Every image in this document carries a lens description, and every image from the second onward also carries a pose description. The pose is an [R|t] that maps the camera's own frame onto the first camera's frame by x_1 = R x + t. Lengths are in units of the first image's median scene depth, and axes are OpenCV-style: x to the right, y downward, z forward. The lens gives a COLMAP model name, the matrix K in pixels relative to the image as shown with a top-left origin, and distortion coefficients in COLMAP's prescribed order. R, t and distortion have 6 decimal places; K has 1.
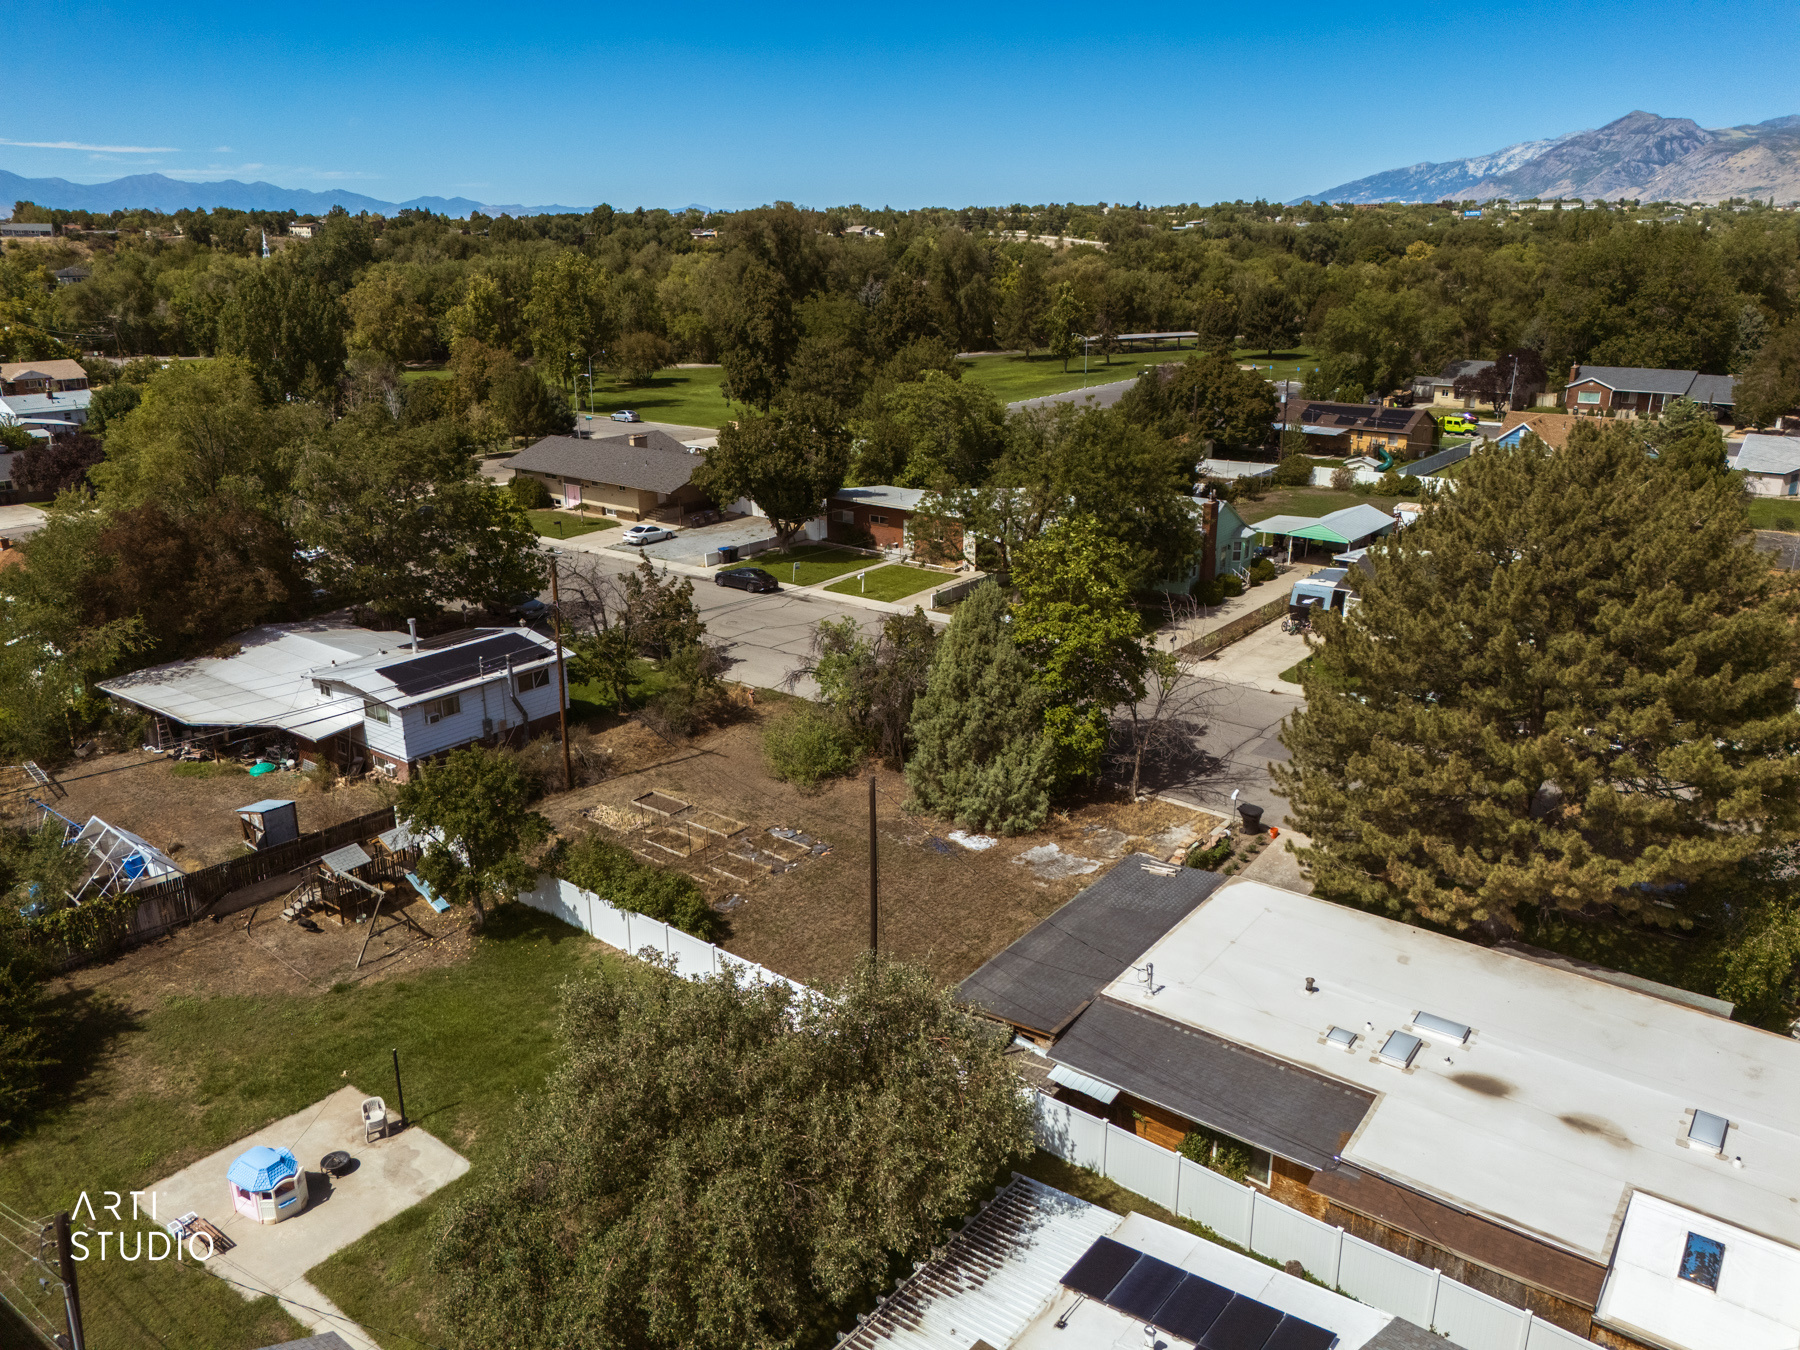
lens RADIAL K [[1331.2, 0, 905.2], [0, 1331.2, 672.6], [0, 0, 1]] dist [0.052788, -0.040170]
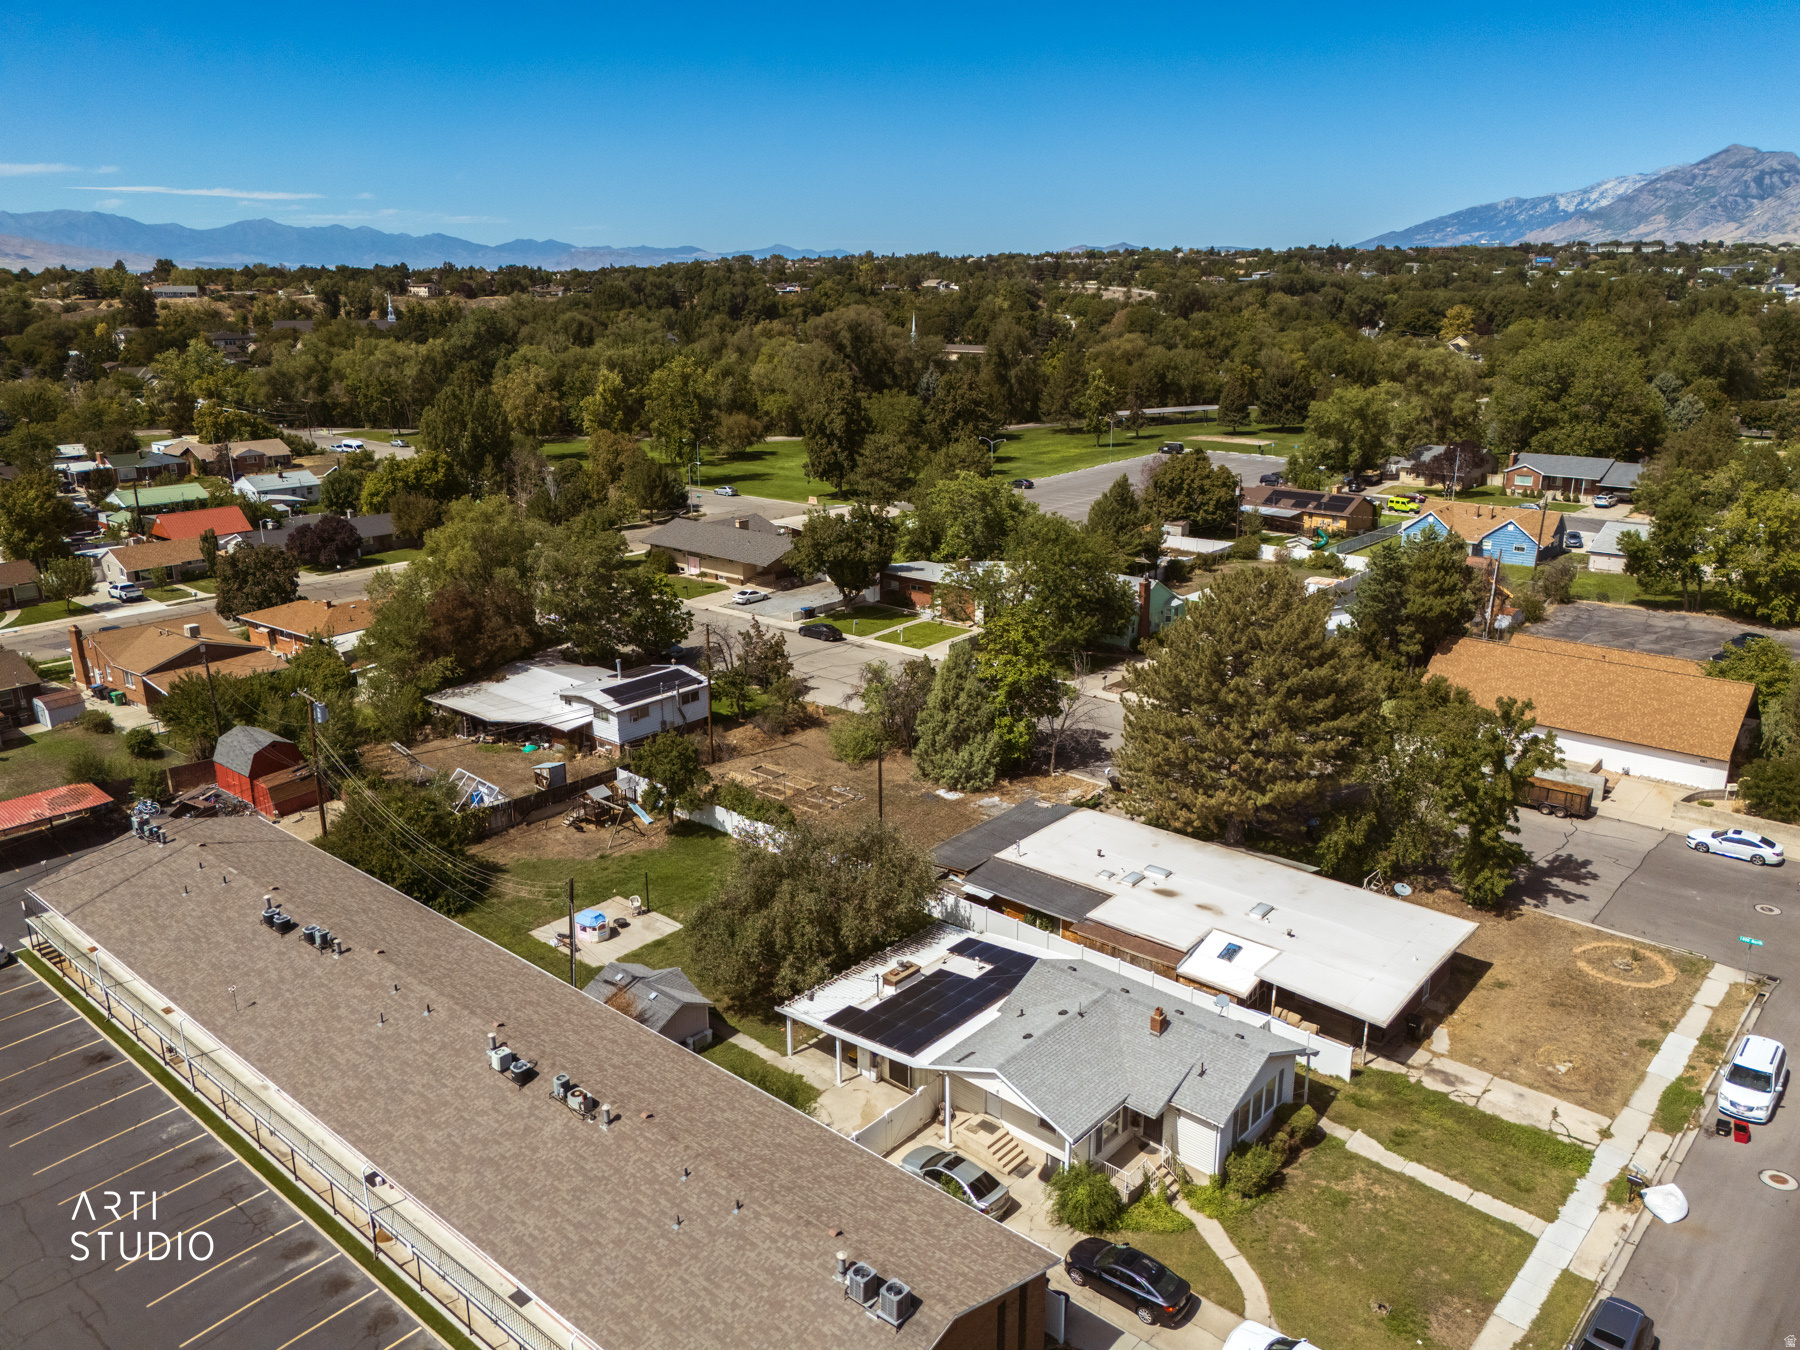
lens RADIAL K [[1327.6, 0, 904.5], [0, 1327.6, 672.4], [0, 0, 1]] dist [0.072740, -0.068948]
pose [[0.998326, 0.012116, -0.056560, 0.077107], [-0.013567, 0.999587, -0.025345, 0.012556], [0.056229, 0.026070, 0.998077, -0.618142]]
